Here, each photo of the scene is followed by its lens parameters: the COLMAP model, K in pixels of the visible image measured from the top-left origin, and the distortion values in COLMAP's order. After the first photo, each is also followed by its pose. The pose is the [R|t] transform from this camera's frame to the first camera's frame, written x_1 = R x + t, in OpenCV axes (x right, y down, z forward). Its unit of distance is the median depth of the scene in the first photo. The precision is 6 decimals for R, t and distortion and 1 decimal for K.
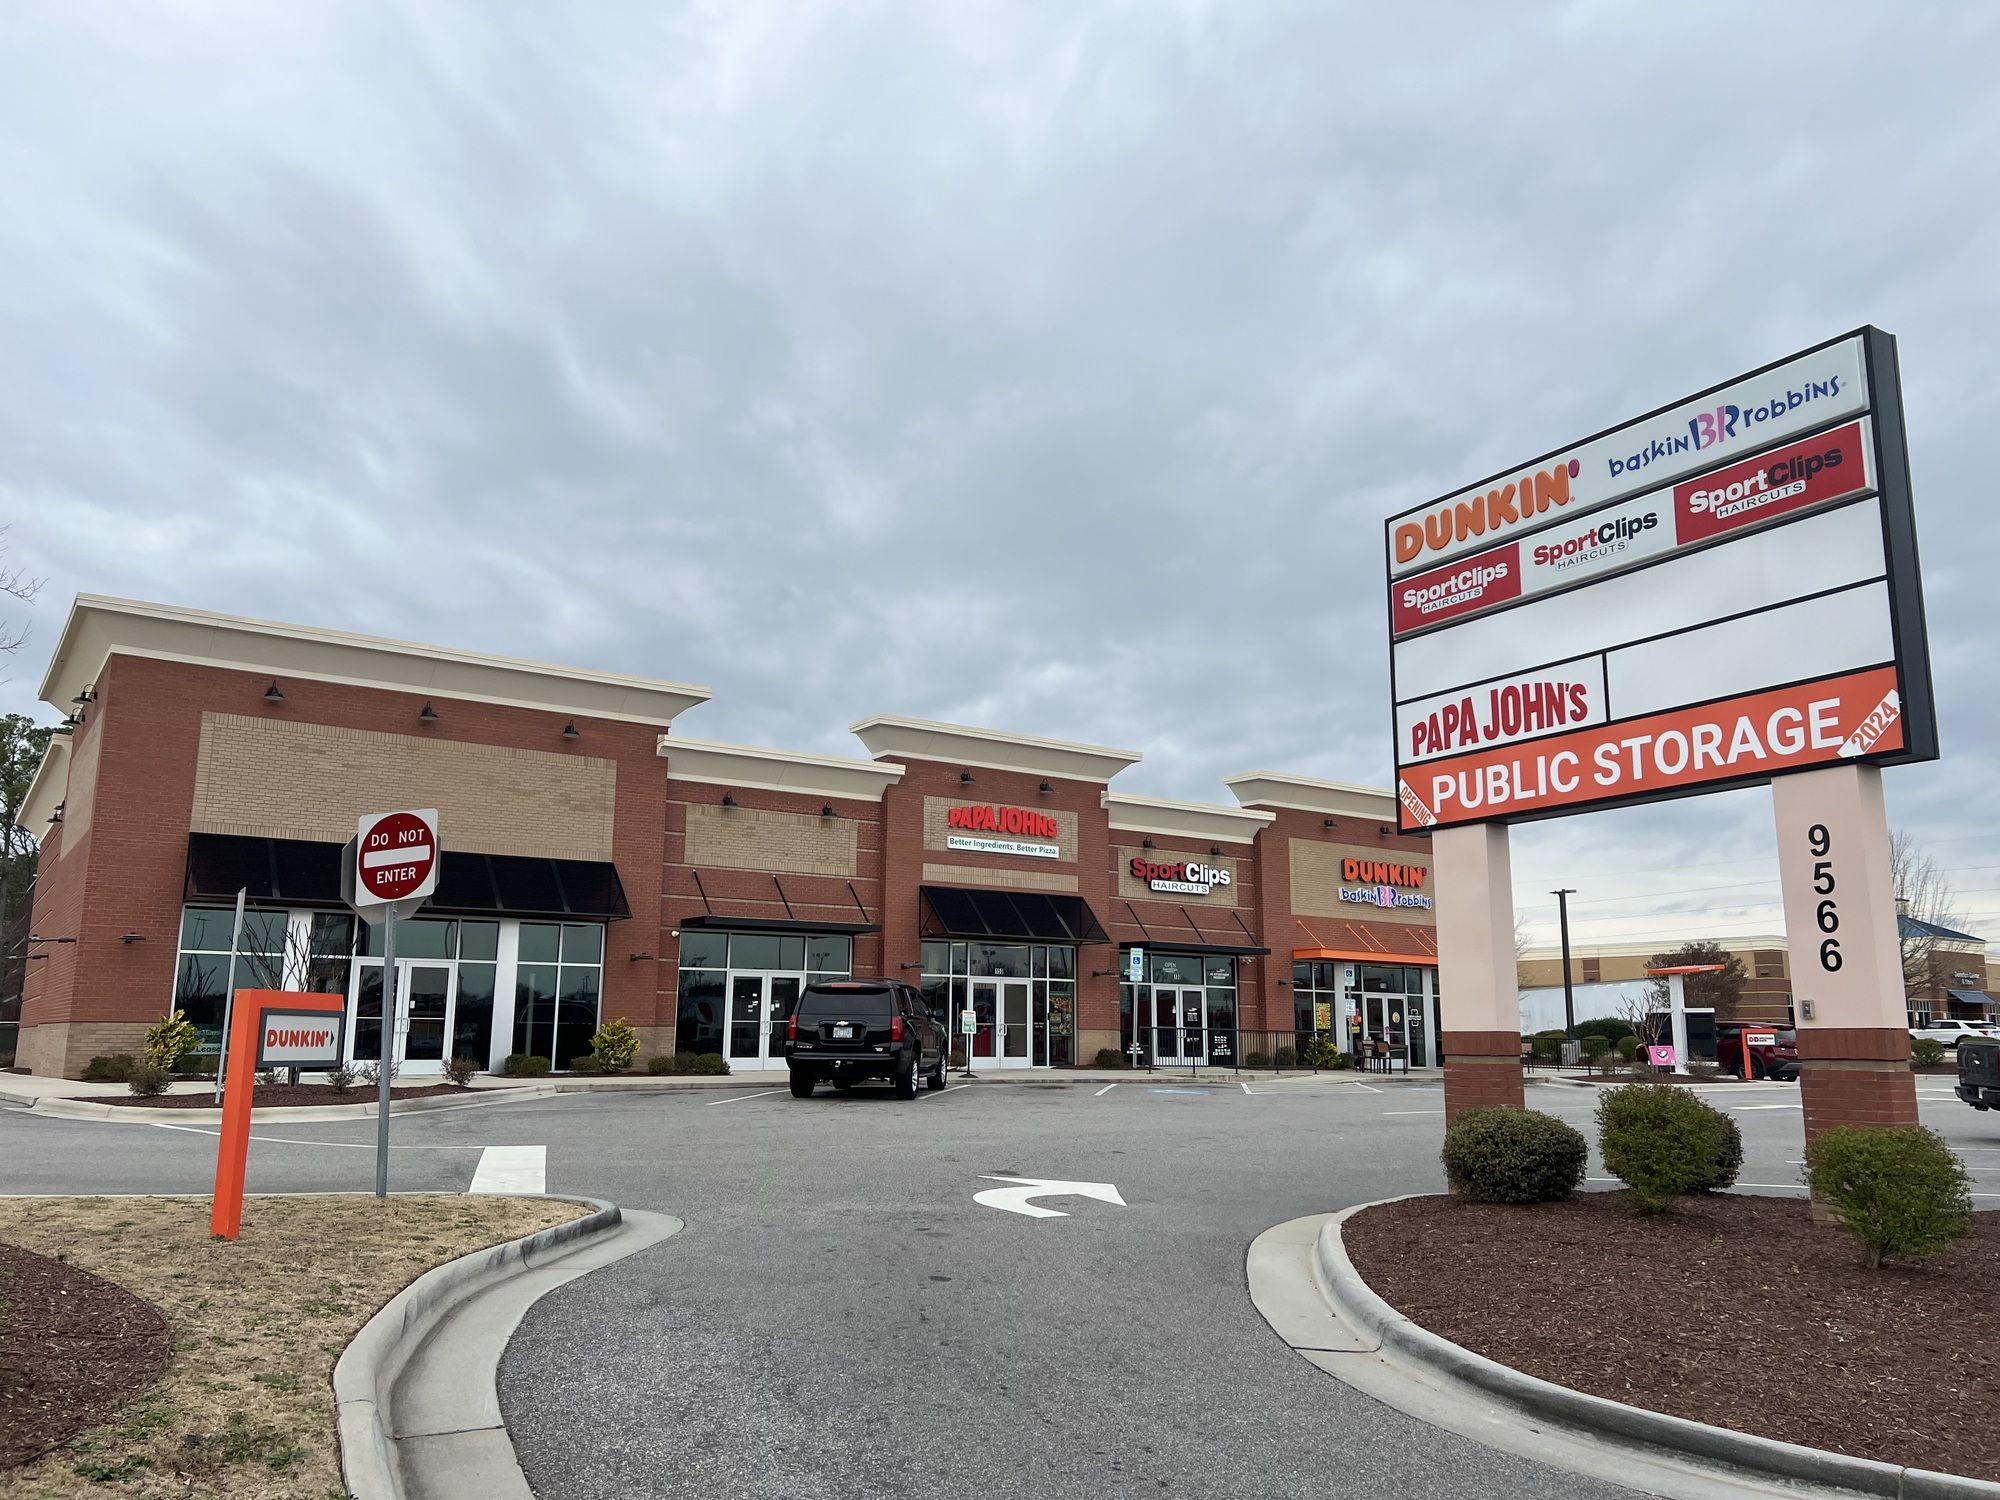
lens RADIAL K [[1507.6, 0, 1001.4], [0, 1507.6, 768.6], [0, 0, 1]] dist [0.131555, -0.235879]
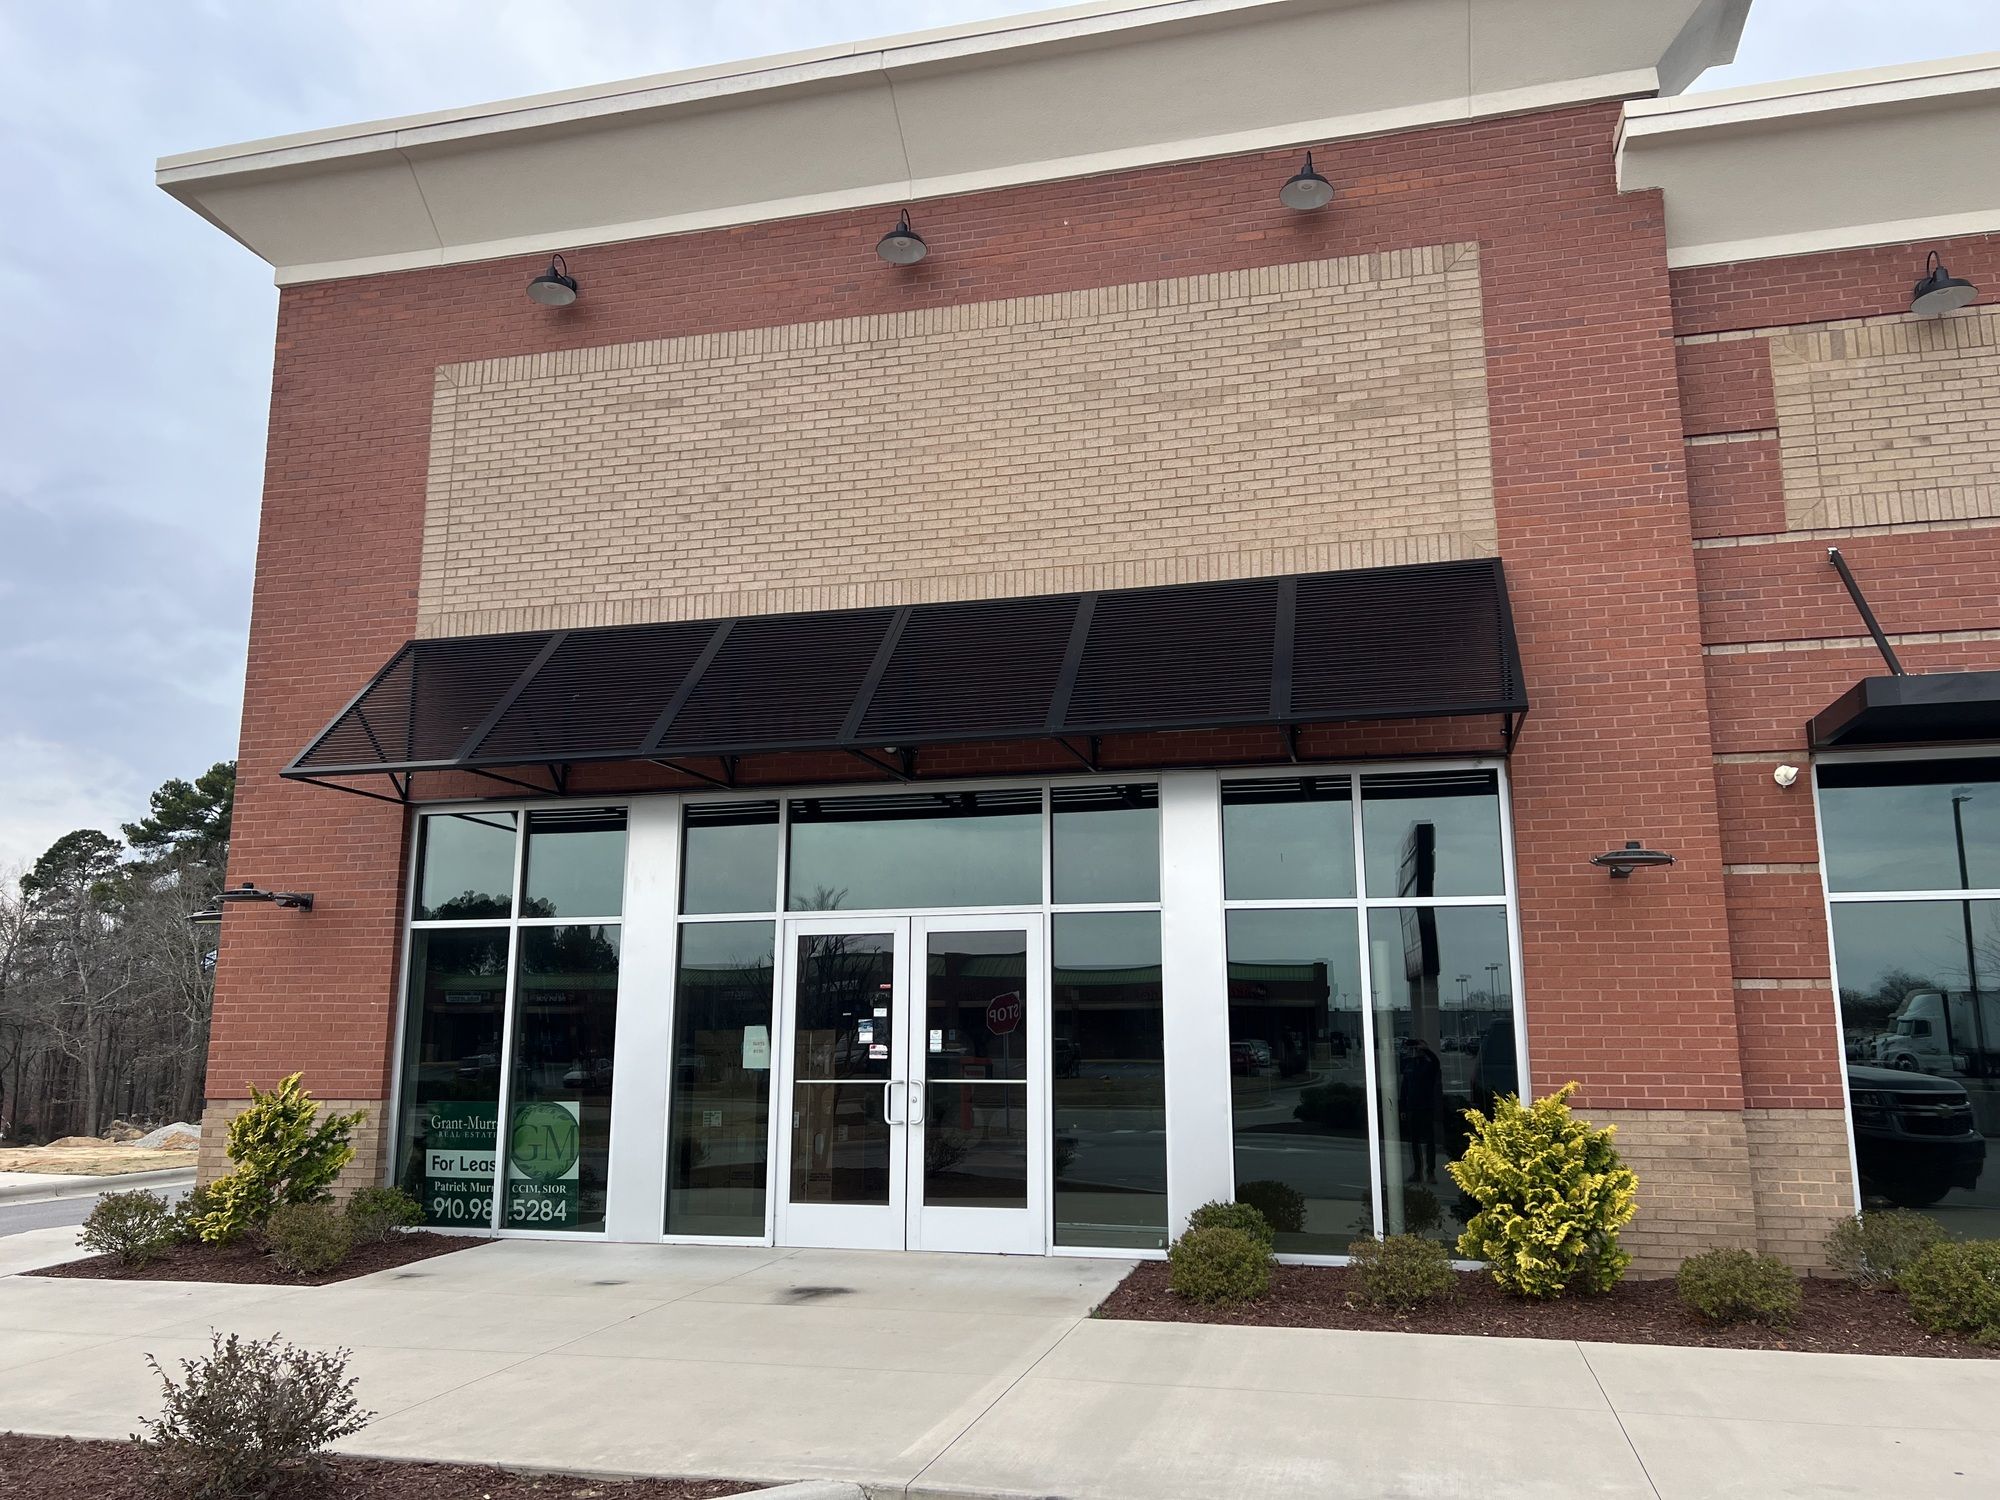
lens RADIAL K [[1481.8, 0, 1005.0], [0, 1481.8, 769.6], [0, 0, 1]] dist [0.043738, -0.048124]
pose [[0.650990, -0.144979, -0.745113, -0.095955], [0.141169, 0.987590, -0.068823, 0.098346], [0.745844, -0.060384, 0.663378, 0.656943]]
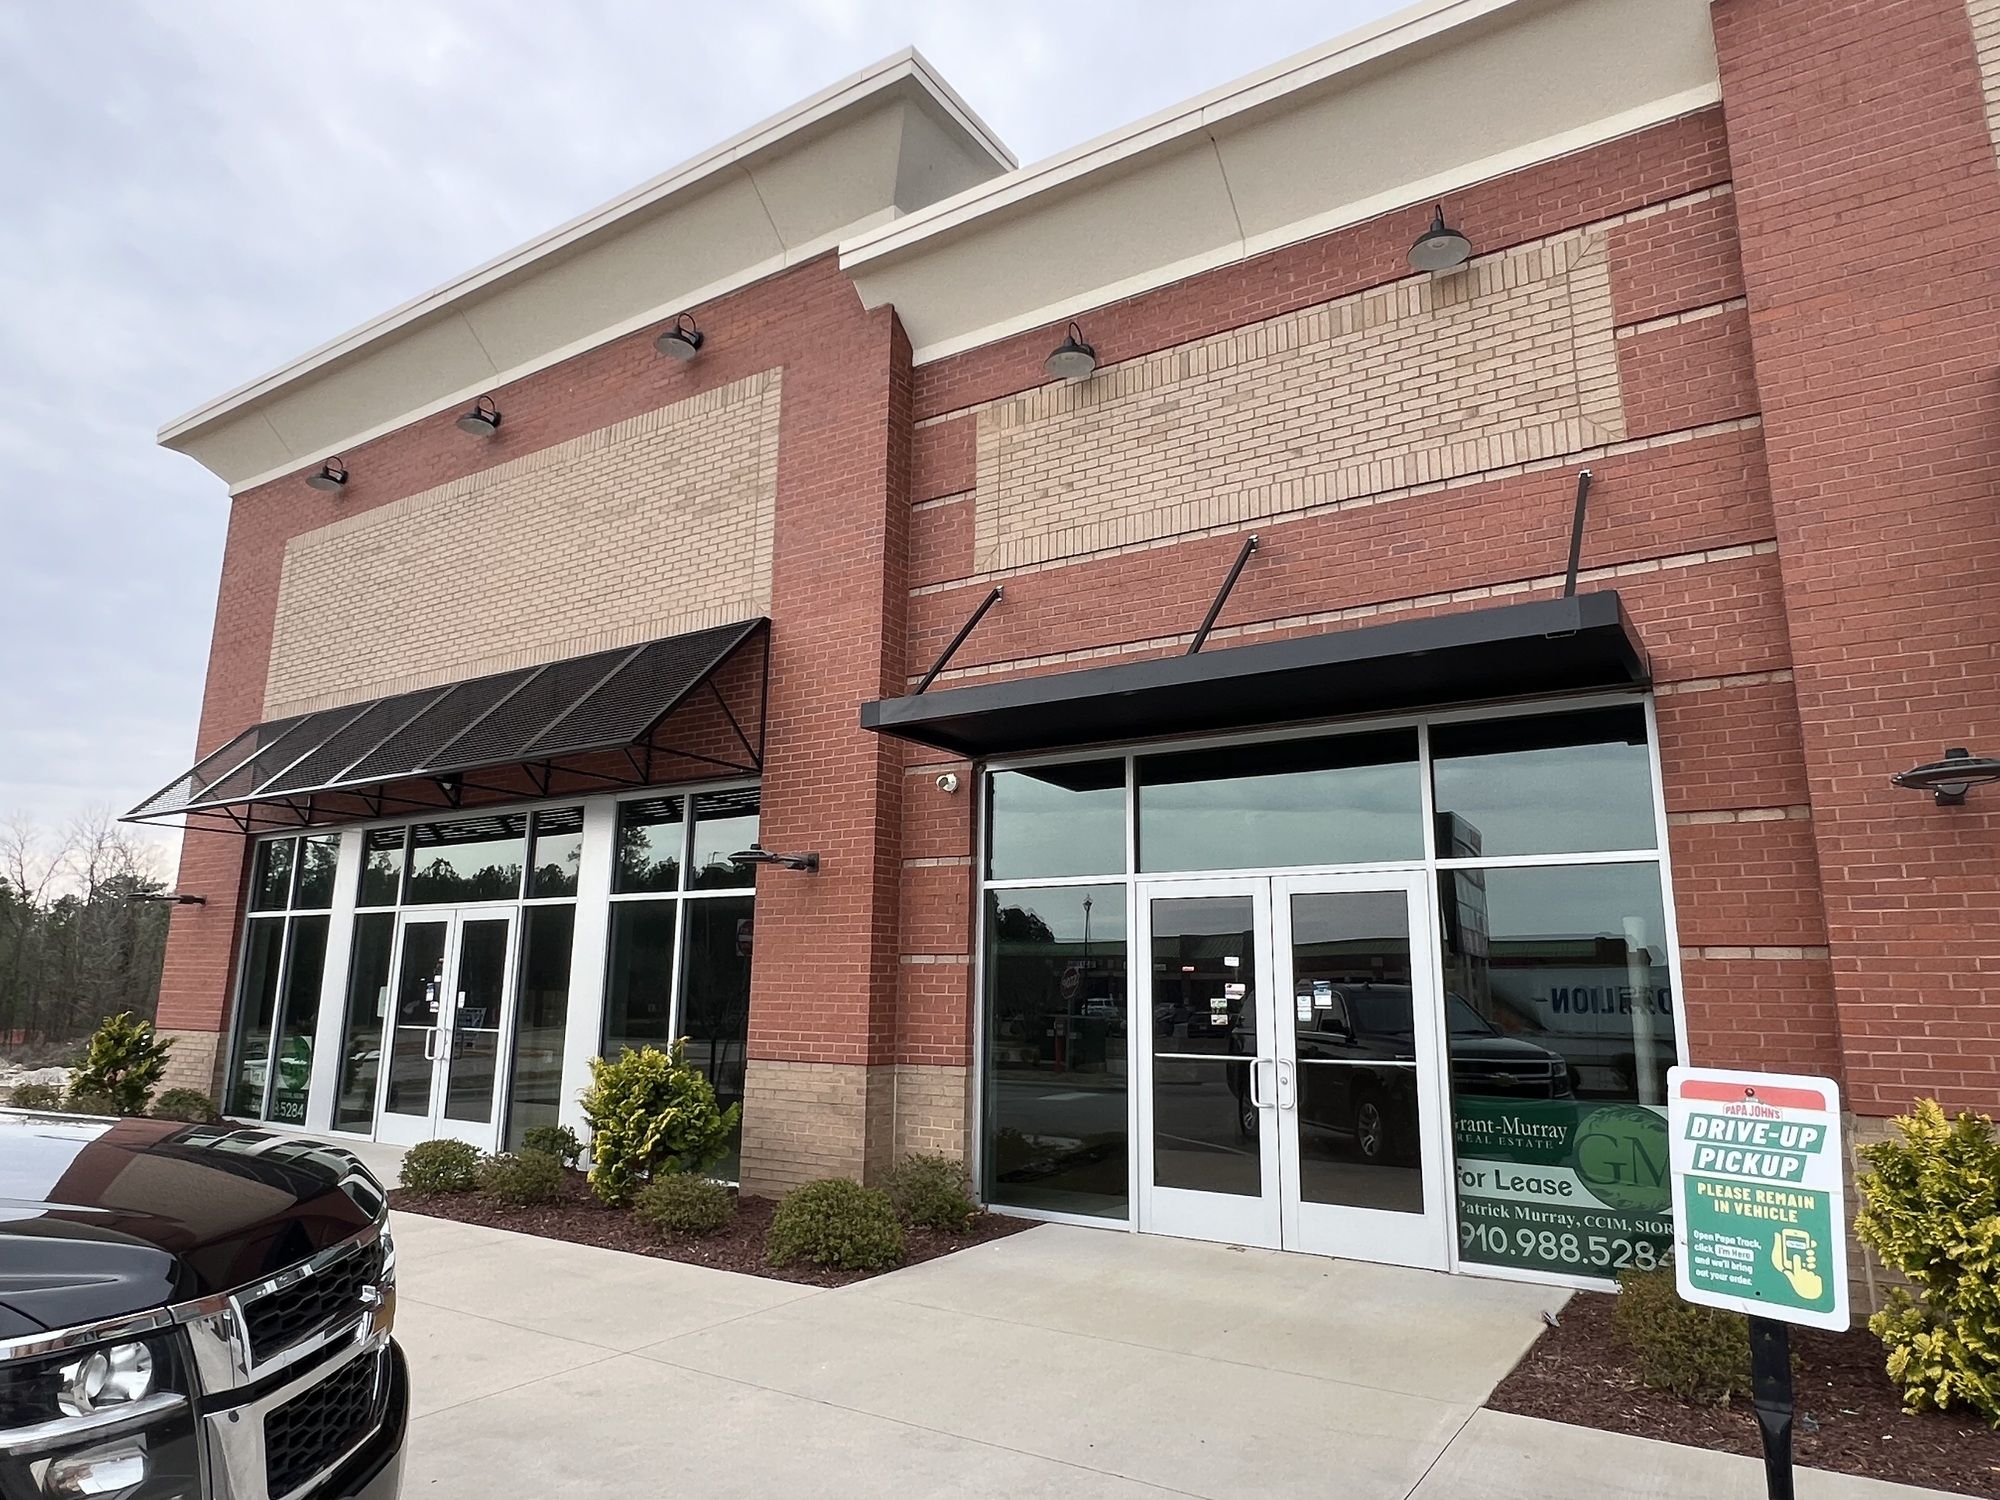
lens RADIAL K [[1212.1, 0, 1016.1], [0, 1212.1, 754.5], [0, 0, 1]] dist [0.001701, -0.001120]
pose [[0.378156, -0.184817, -0.907106, 0.028842], [0.155301, 0.978647, -0.134651, 0.130076], [0.912622, -0.089956, 0.398784, 0.840345]]
